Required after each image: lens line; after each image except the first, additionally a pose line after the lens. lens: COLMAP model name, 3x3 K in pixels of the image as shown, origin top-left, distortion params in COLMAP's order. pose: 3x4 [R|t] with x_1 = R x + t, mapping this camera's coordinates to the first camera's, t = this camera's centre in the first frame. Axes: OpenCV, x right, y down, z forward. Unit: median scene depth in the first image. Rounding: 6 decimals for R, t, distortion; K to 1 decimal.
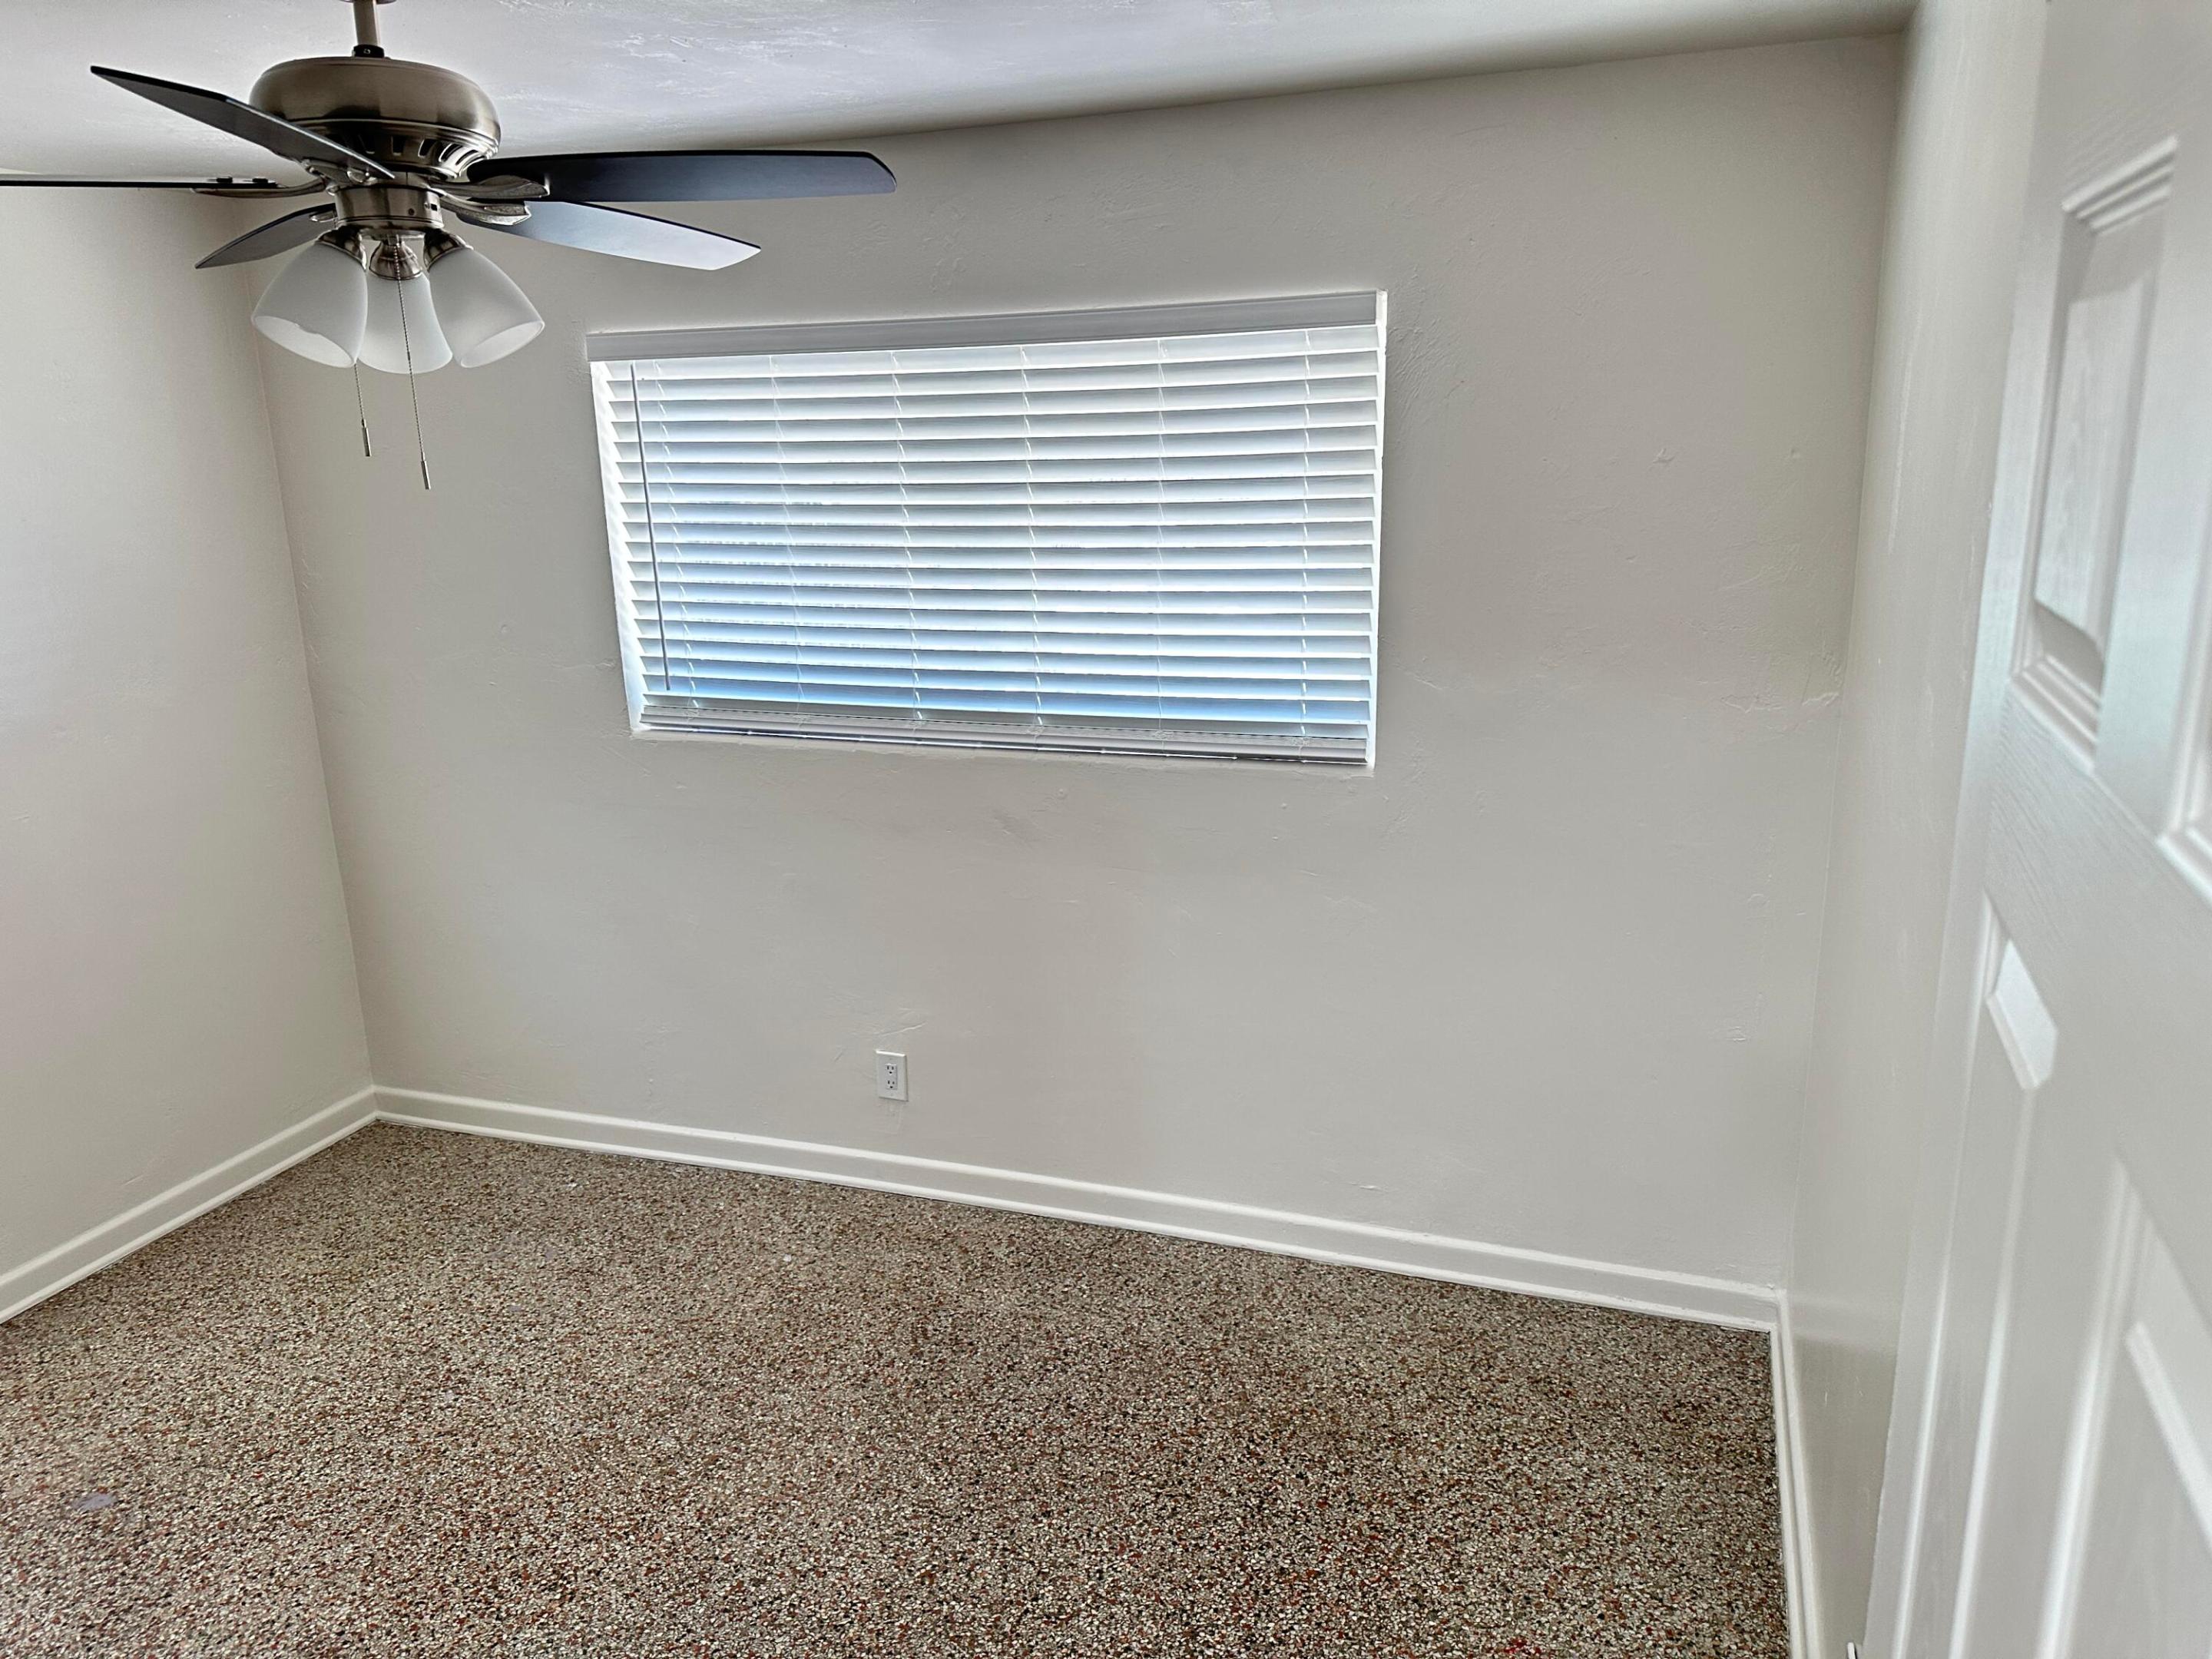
lens RADIAL K [[1576.0, 0, 1114.5], [0, 1576.0, 838.7], [0, 0, 1]] dist [0.026260, 0.004271]
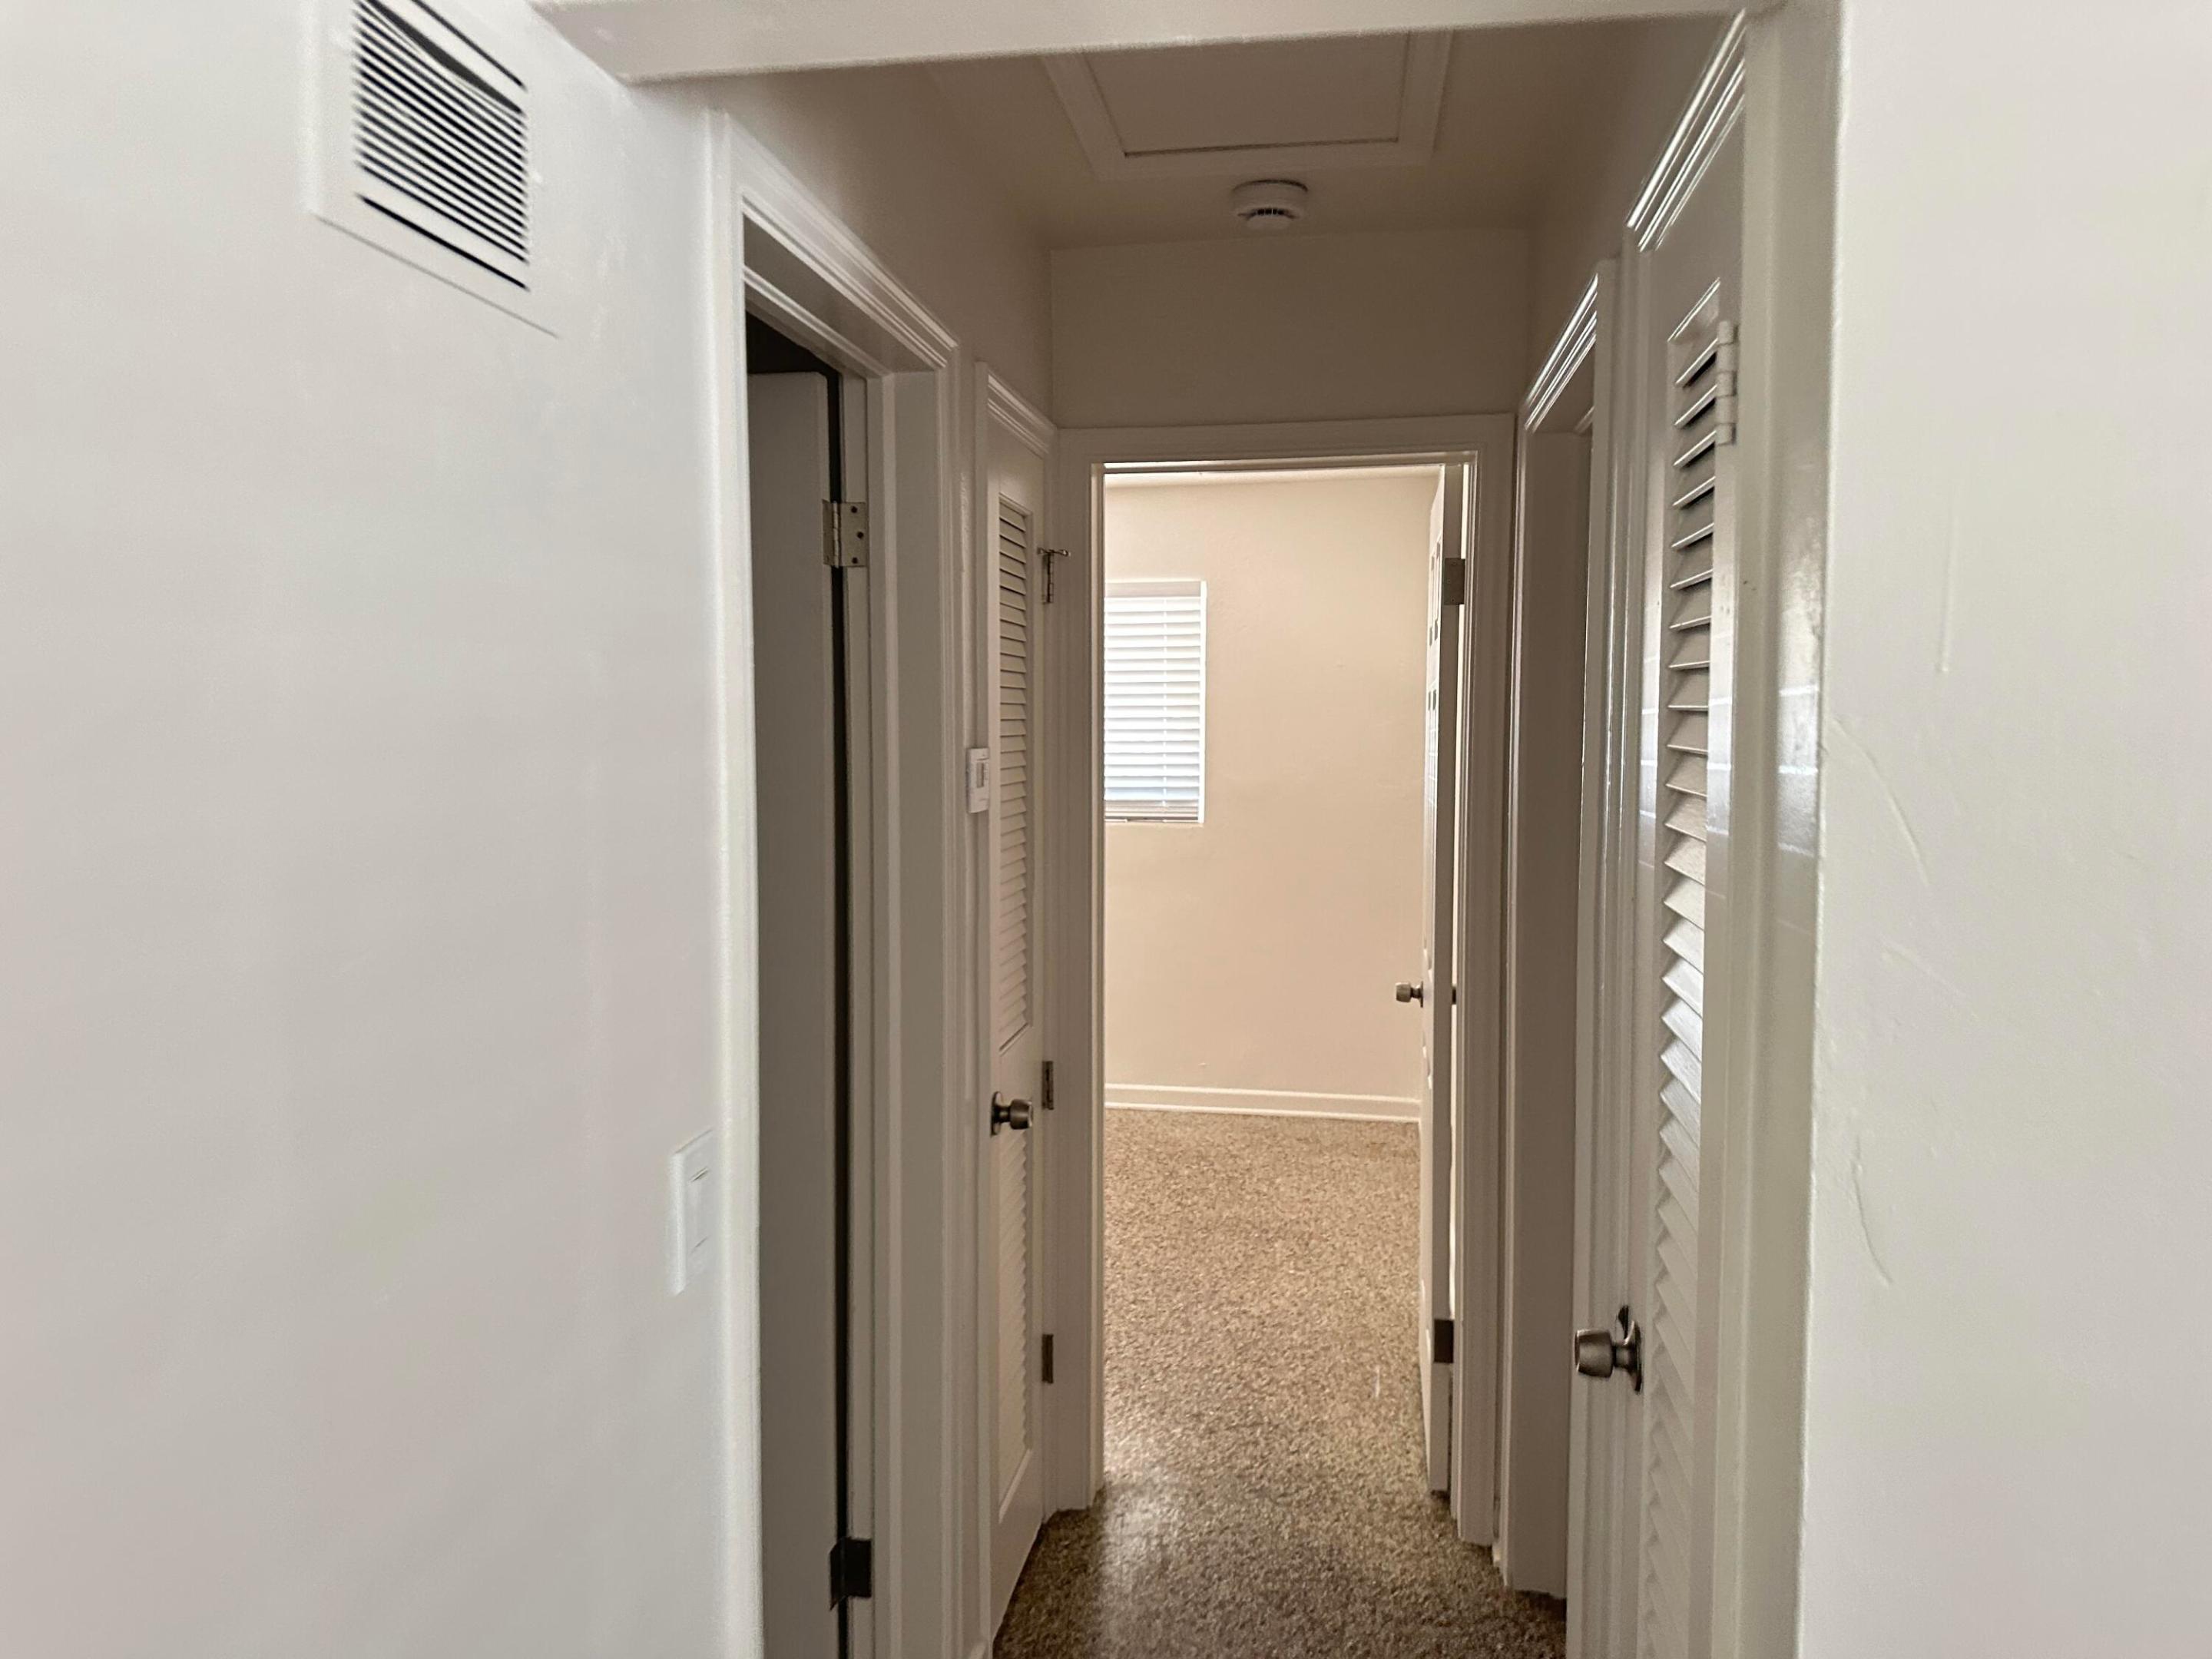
lens RADIAL K [[1576.0, 0, 1102.5], [0, 1576.0, 826.2], [0, 0, 1]] dist [0.026260, 0.004271]
pose [[0.979745, 0.022015, 0.199035, -0.346123], [0.019229, 0.979002, -0.202942, 0.359873], [-0.199324, 0.202659, 0.958749, -0.825195]]
